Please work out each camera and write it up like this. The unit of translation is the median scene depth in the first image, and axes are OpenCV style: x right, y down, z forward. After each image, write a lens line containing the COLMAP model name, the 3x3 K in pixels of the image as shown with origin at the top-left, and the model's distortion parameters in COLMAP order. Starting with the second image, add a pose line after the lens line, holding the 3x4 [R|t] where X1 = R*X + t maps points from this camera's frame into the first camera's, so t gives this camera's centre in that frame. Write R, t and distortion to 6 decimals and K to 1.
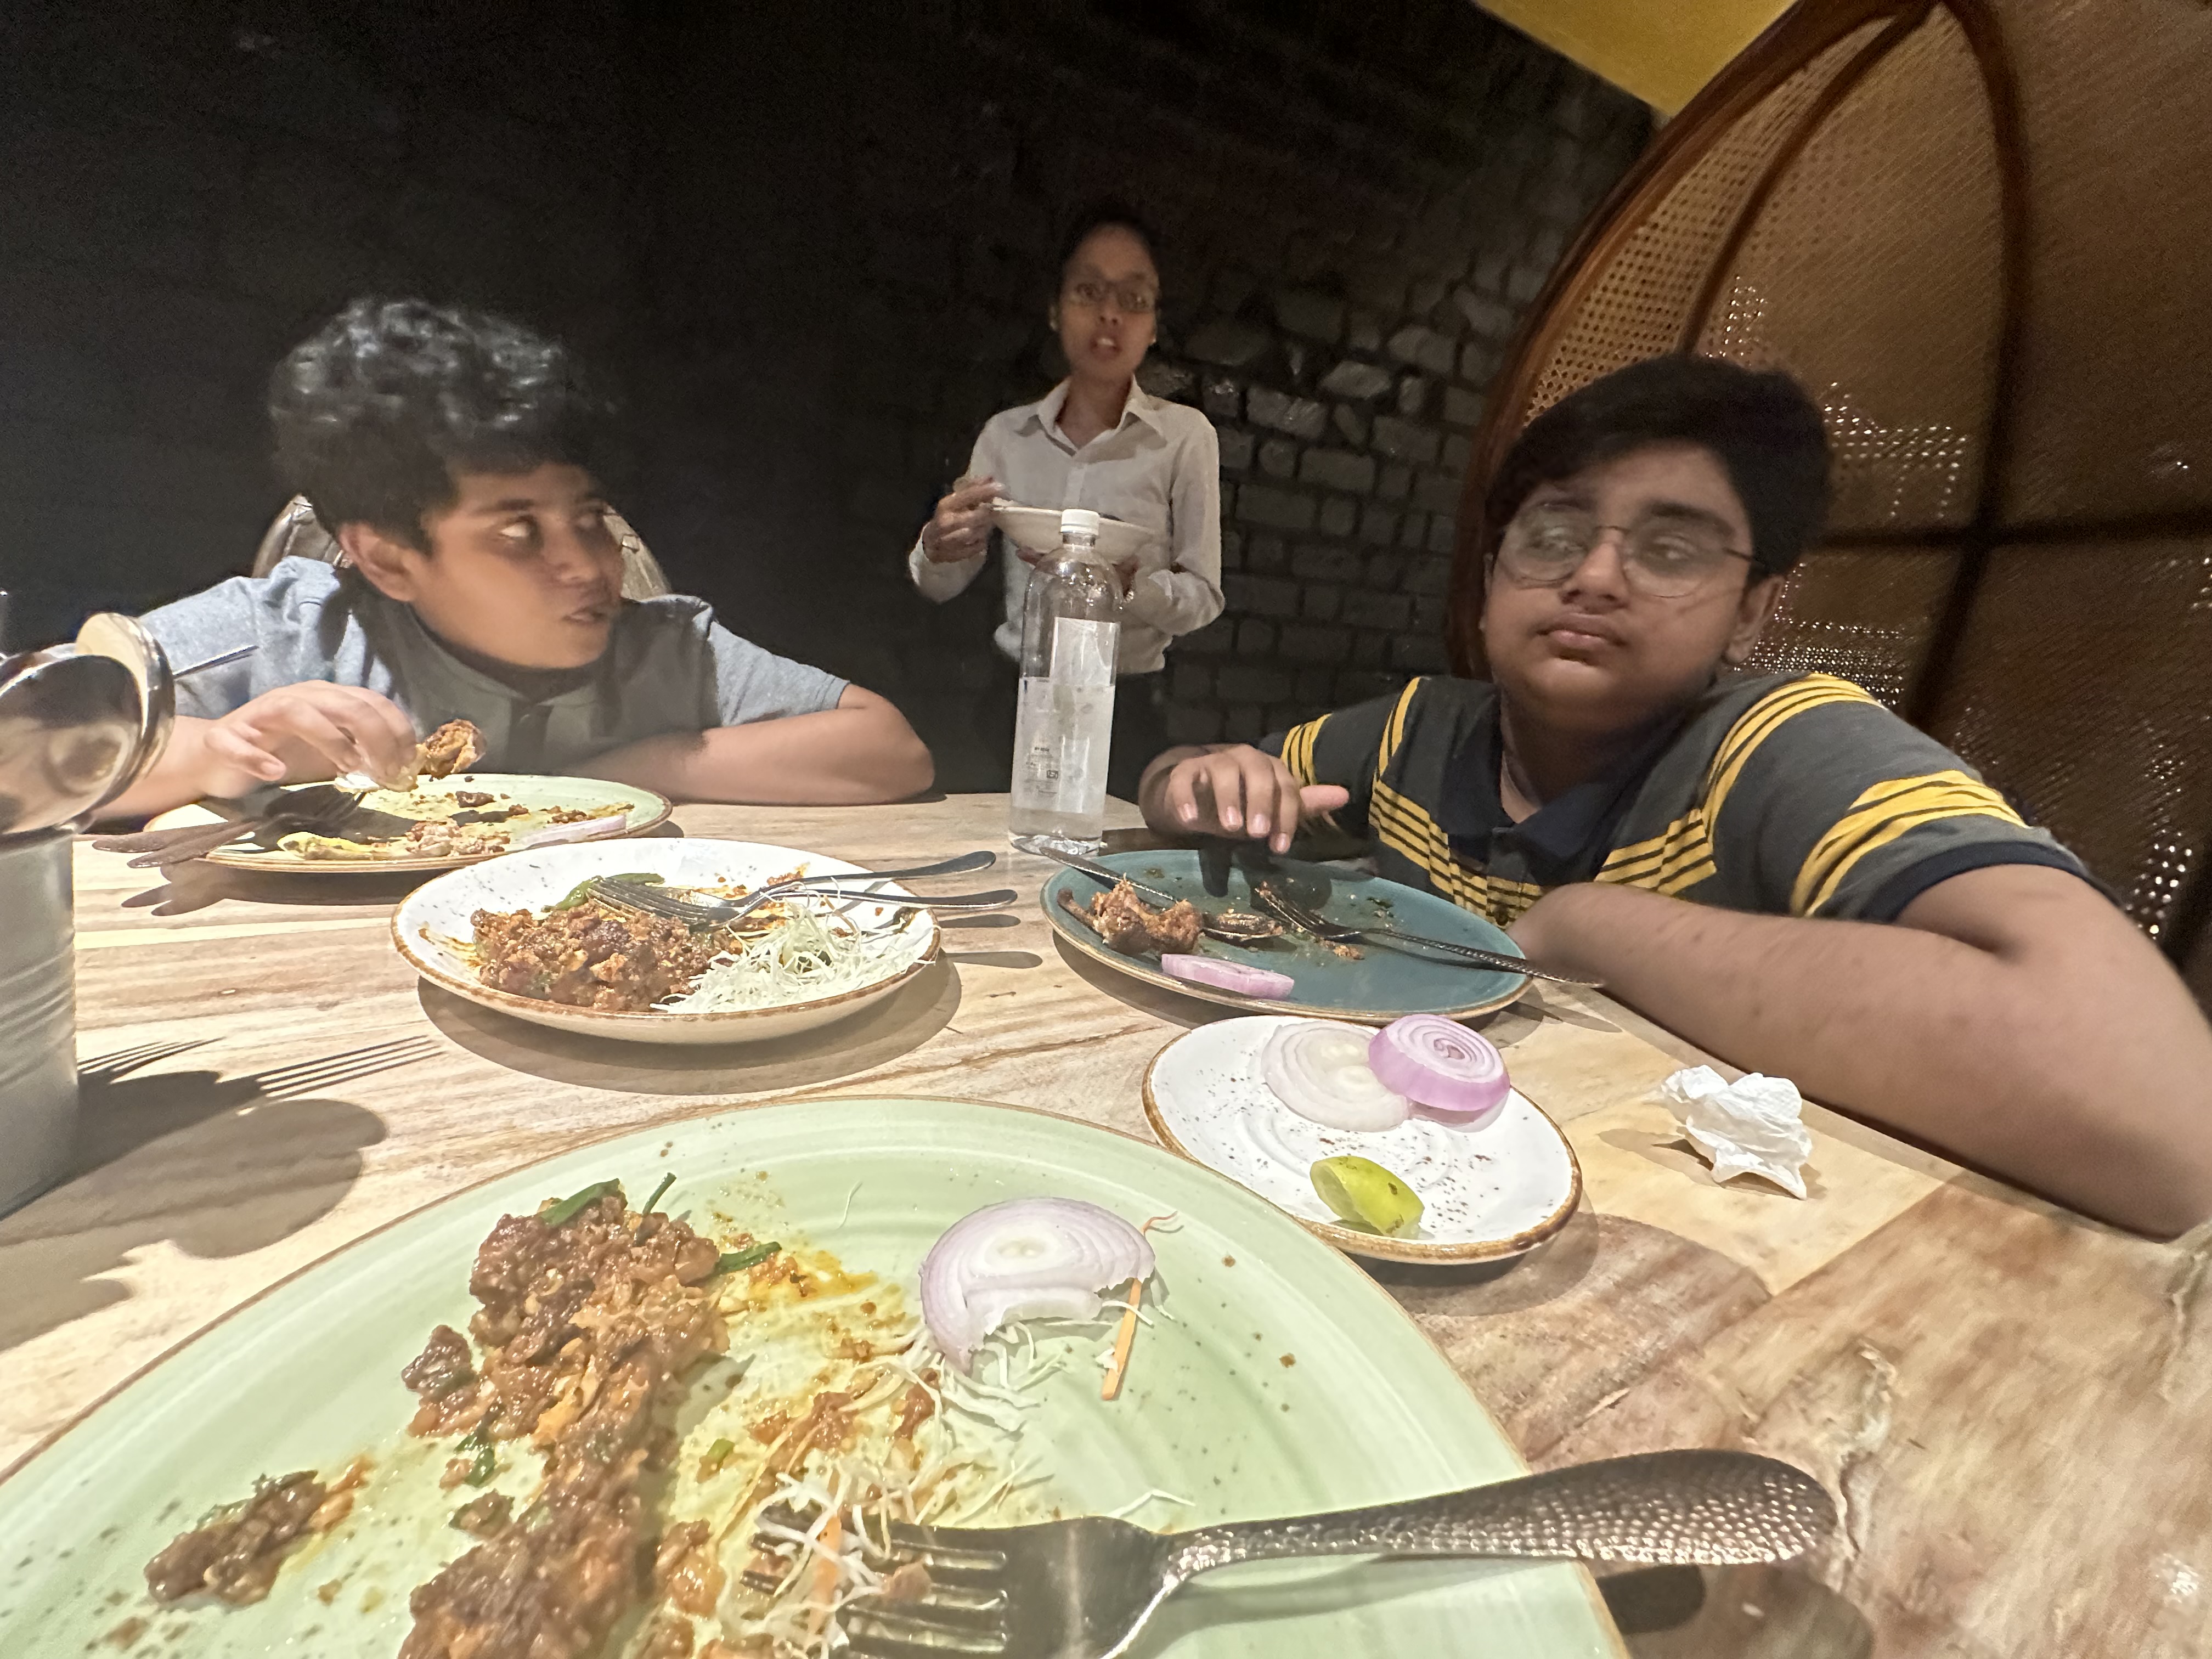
lens RADIAL K [[868.7, 0, 1107.1], [0, 868.7, 819.7], [0, 0, 1]] dist [-0.009748, 0.002253]
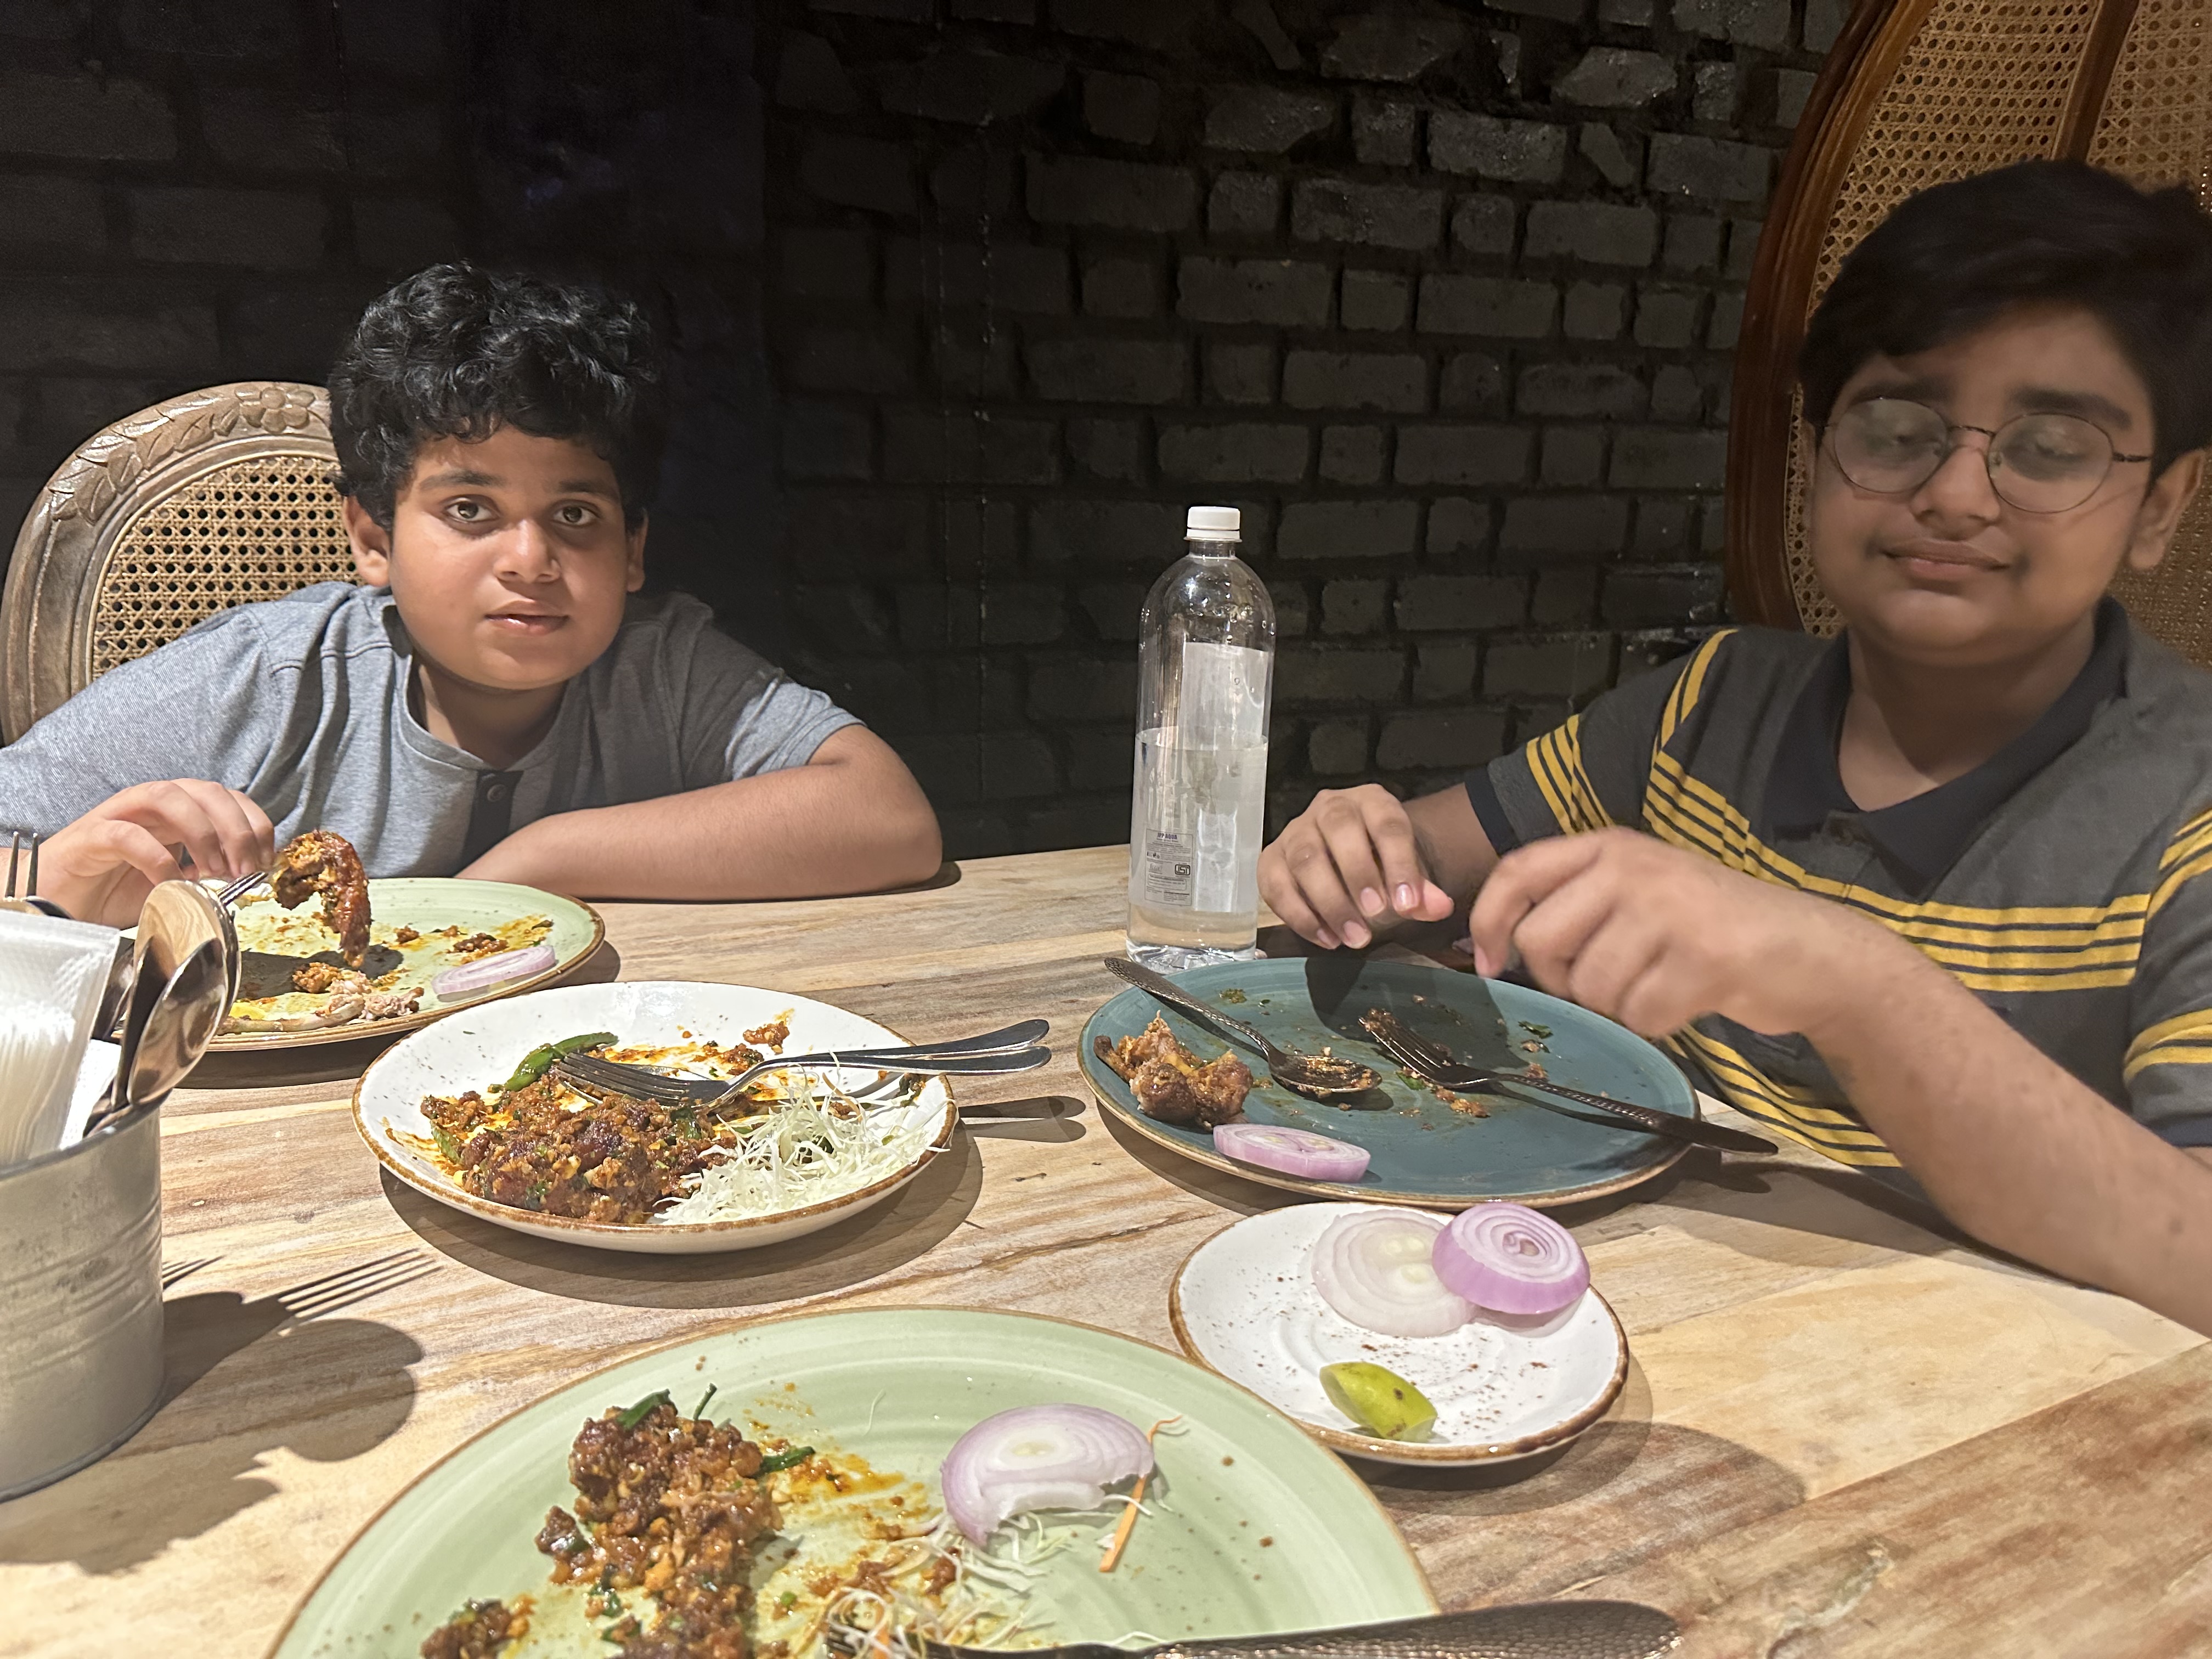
lens RADIAL K [[1546.2, 0, 1130.1], [0, 1546.2, 837.5], [0, 0, 1]] dist [0.019966, -0.045263]
pose [[0.995732, -0.038835, -0.083729, 0.154337], [0.041677, 0.998603, 0.032467, -0.236599], [0.082351, -0.035818, 0.995960, -0.645284]]
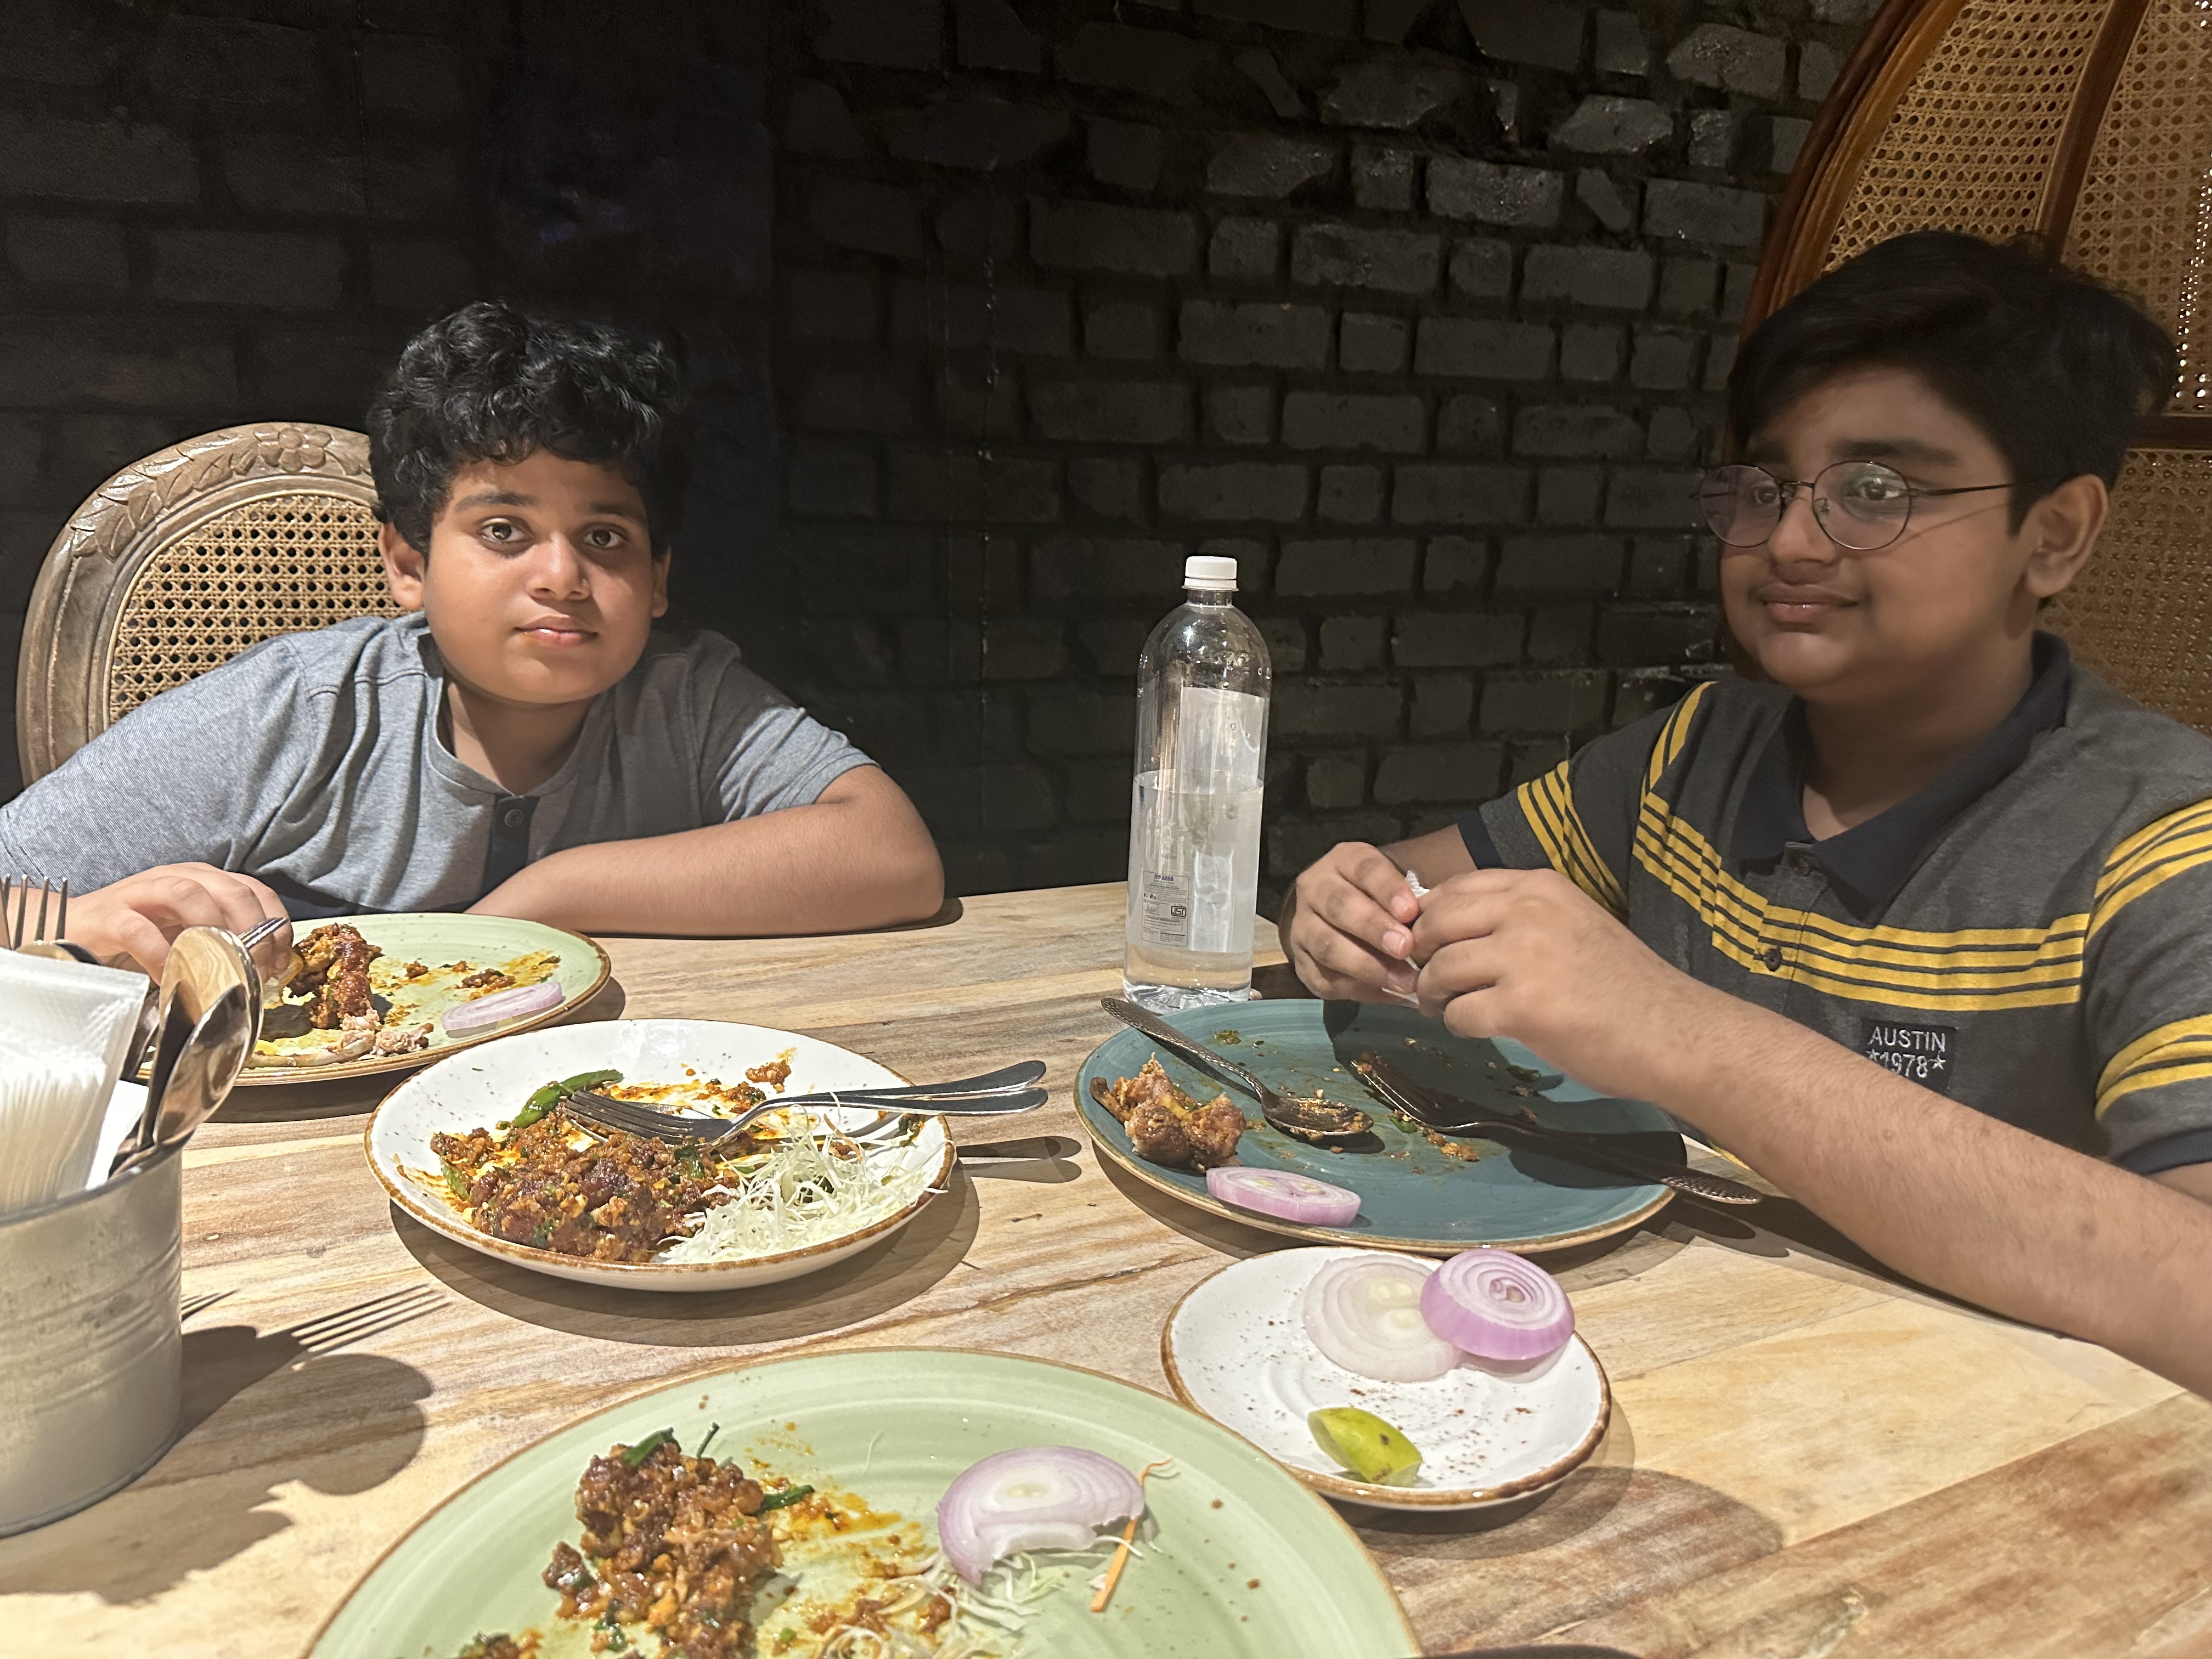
lens RADIAL K [[1546.2, 0, 1119.2], [0, 1546.2, 832.1], [0, 0, 1]] dist [0.019966, -0.045263]
pose [[0.995436, -0.033731, -0.089274, 0.162063], [0.034874, 0.999328, 0.011279, -0.264947], [0.088834, -0.014341, 0.995943, -0.690556]]
